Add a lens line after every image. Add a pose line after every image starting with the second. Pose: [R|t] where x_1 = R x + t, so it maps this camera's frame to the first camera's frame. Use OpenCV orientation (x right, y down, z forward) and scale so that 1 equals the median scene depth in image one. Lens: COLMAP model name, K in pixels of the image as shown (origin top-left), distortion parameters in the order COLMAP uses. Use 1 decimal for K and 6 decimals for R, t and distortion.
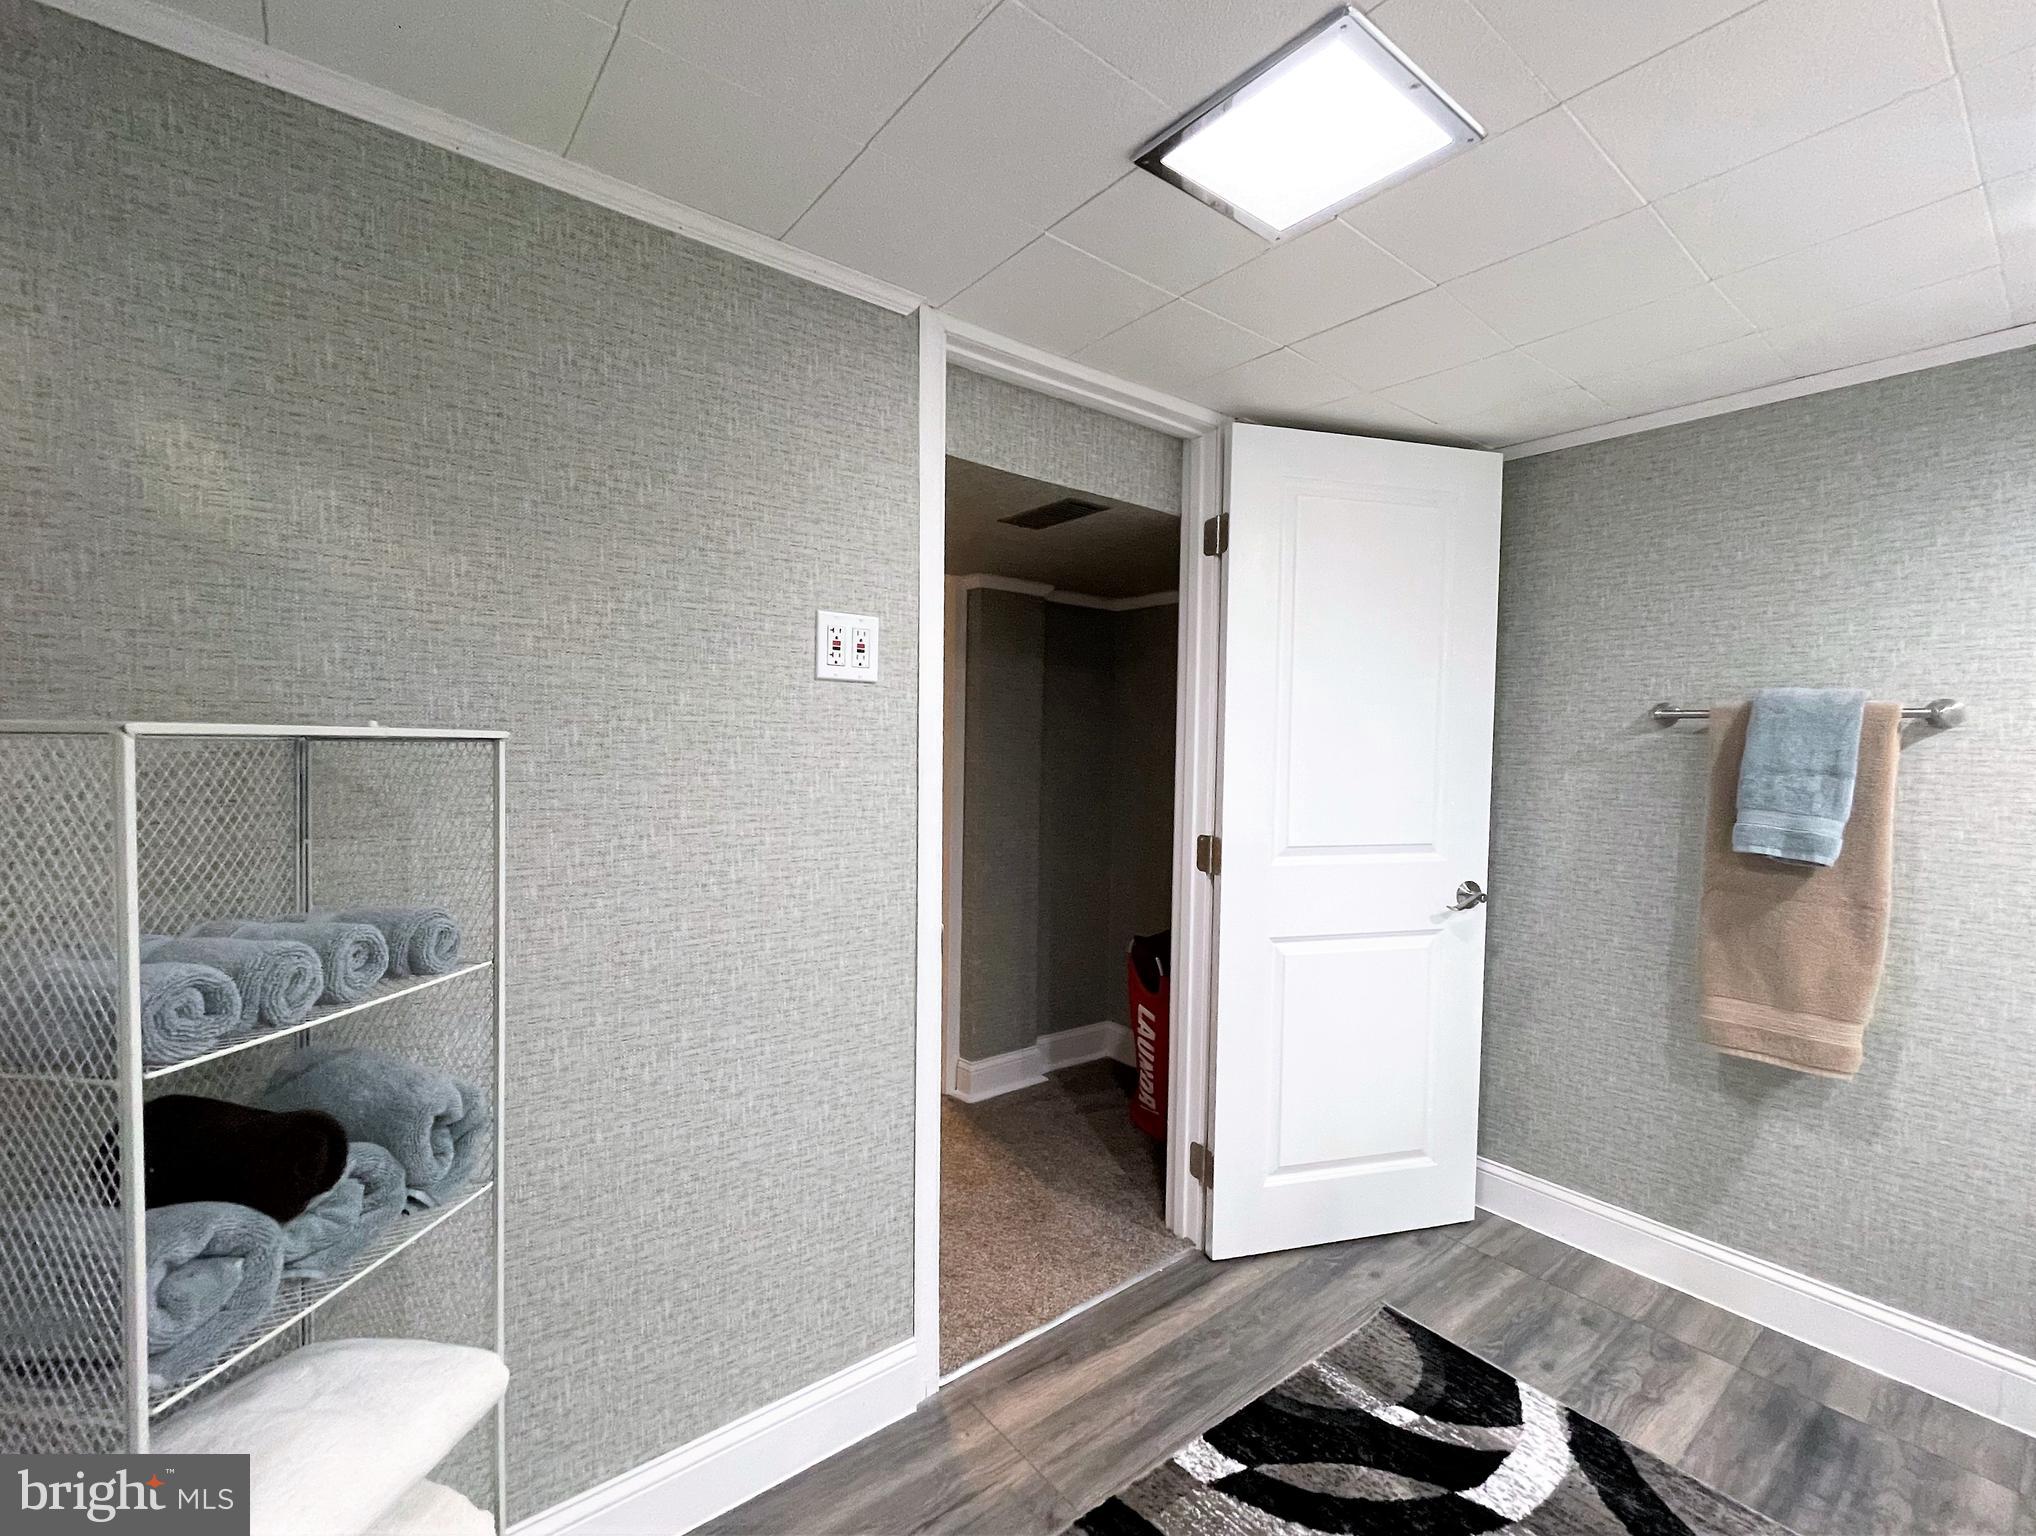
lens RADIAL K [[854.8, 0, 1017.9], [0, 854.8, 772.7], [0, 0, 1]] dist [-0.000862, -0.001294]
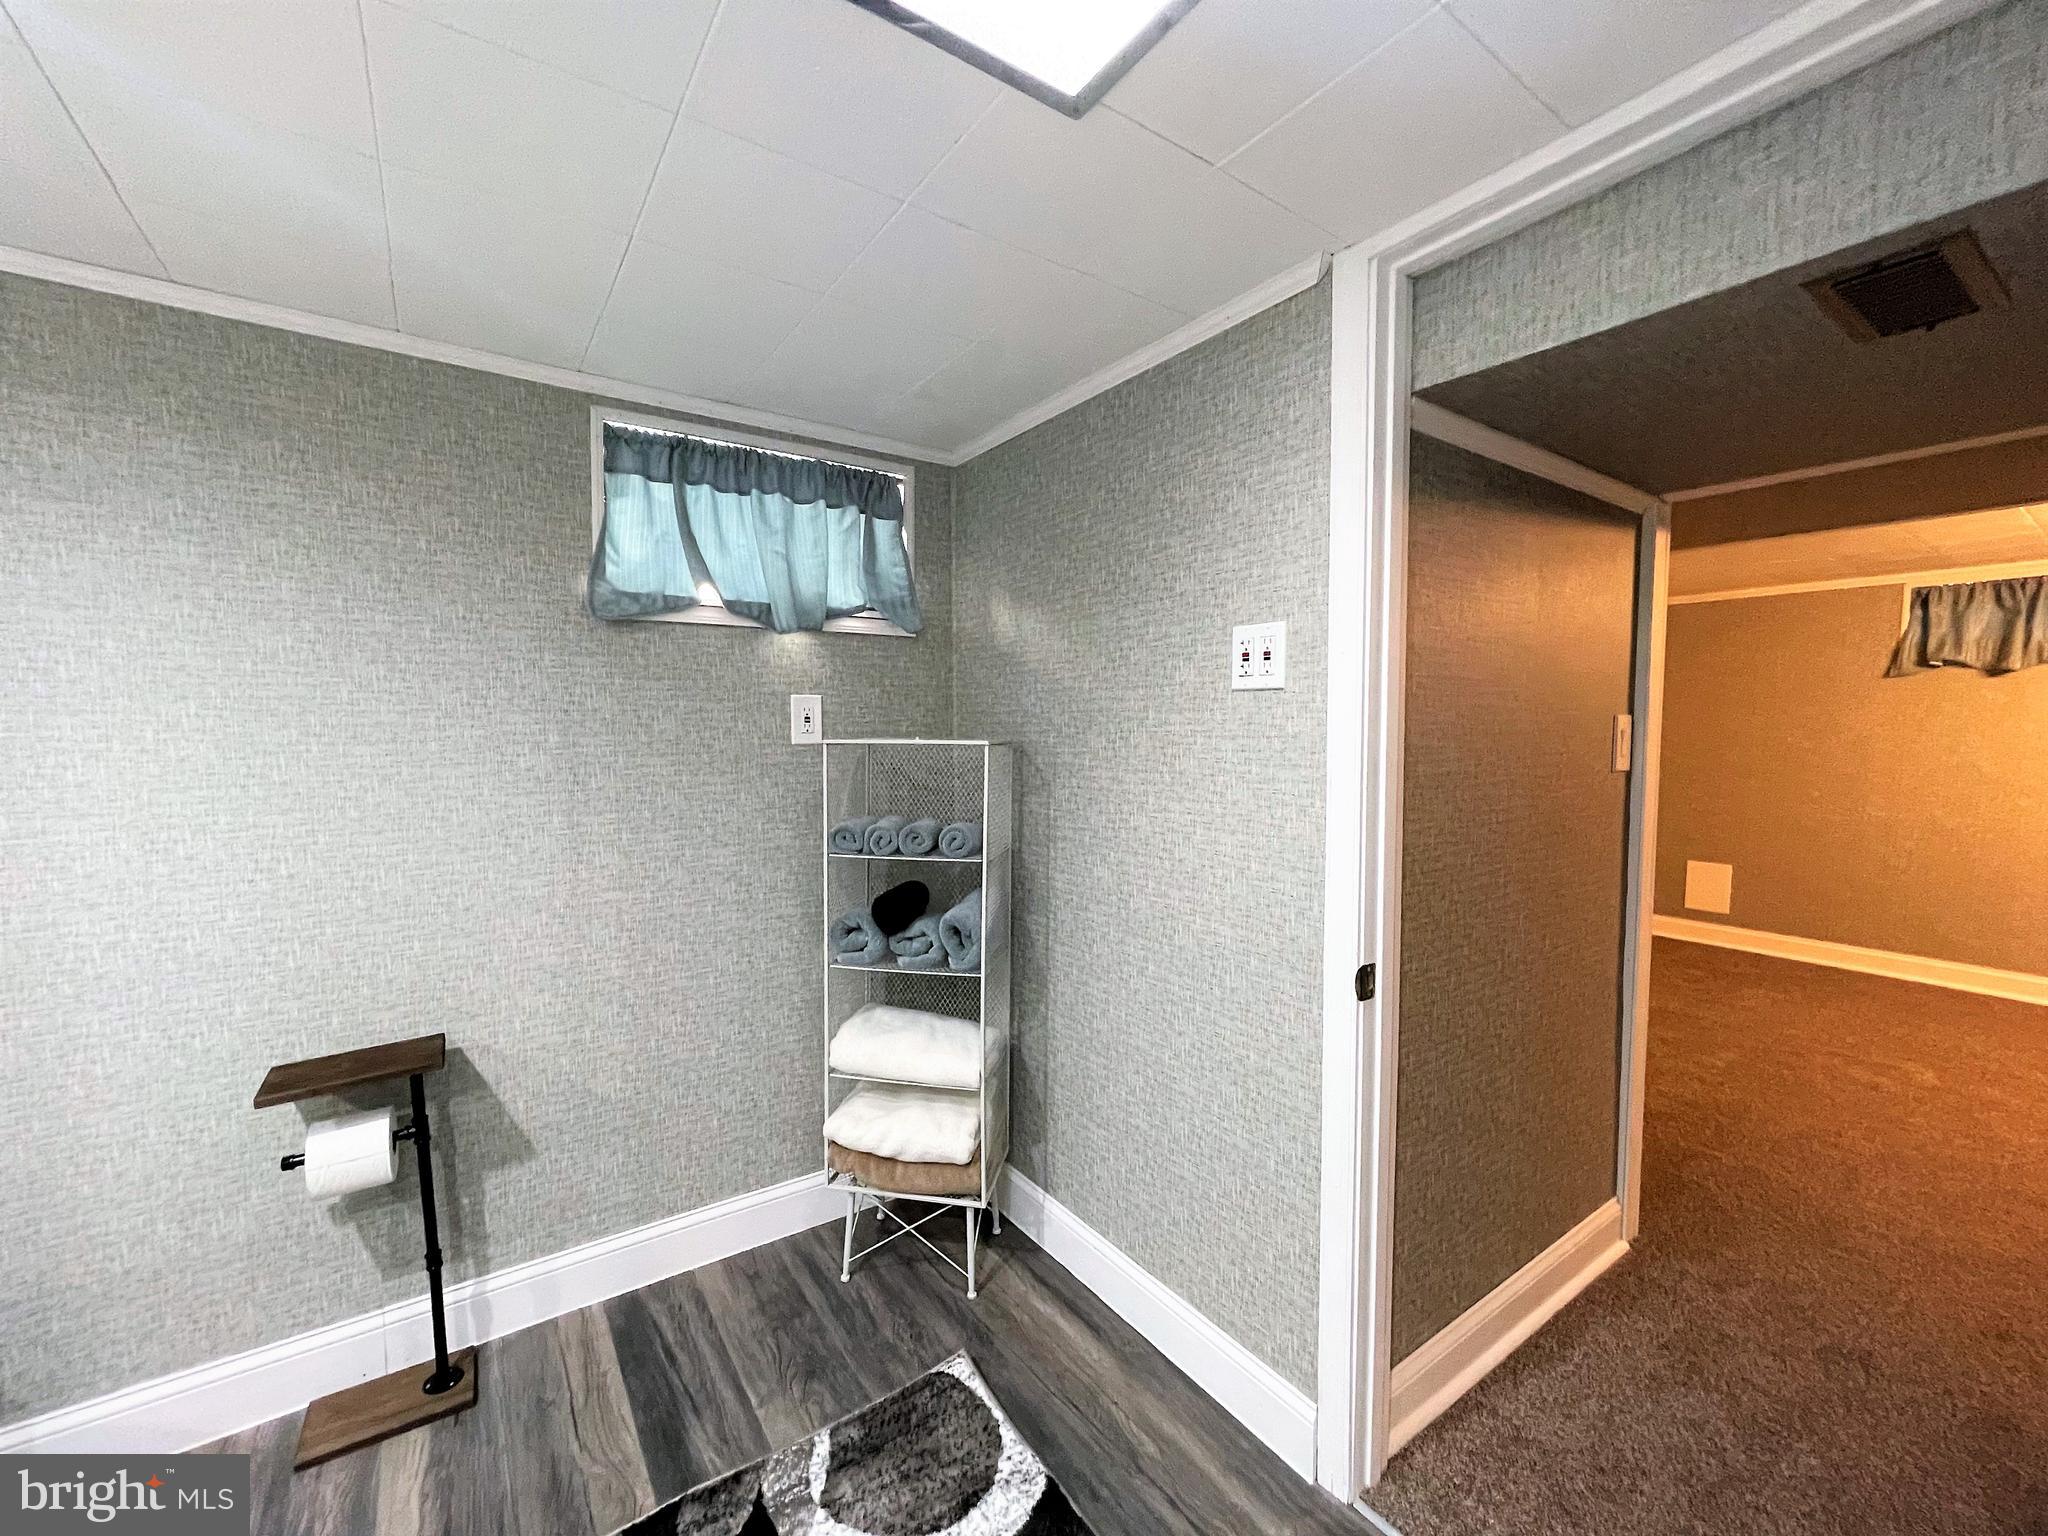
lens RADIAL K [[819.5, 0, 1024.6], [0, 819.5, 769.0], [0, 0, 1]] dist [-0.001178, -0.000505]
pose [[-0.042861, 0.040085, -0.998277, 0.794036], [-0.036644, 0.998459, 0.041665, -0.042530], [0.998409, 0.038367, -0.041326, 0.760695]]
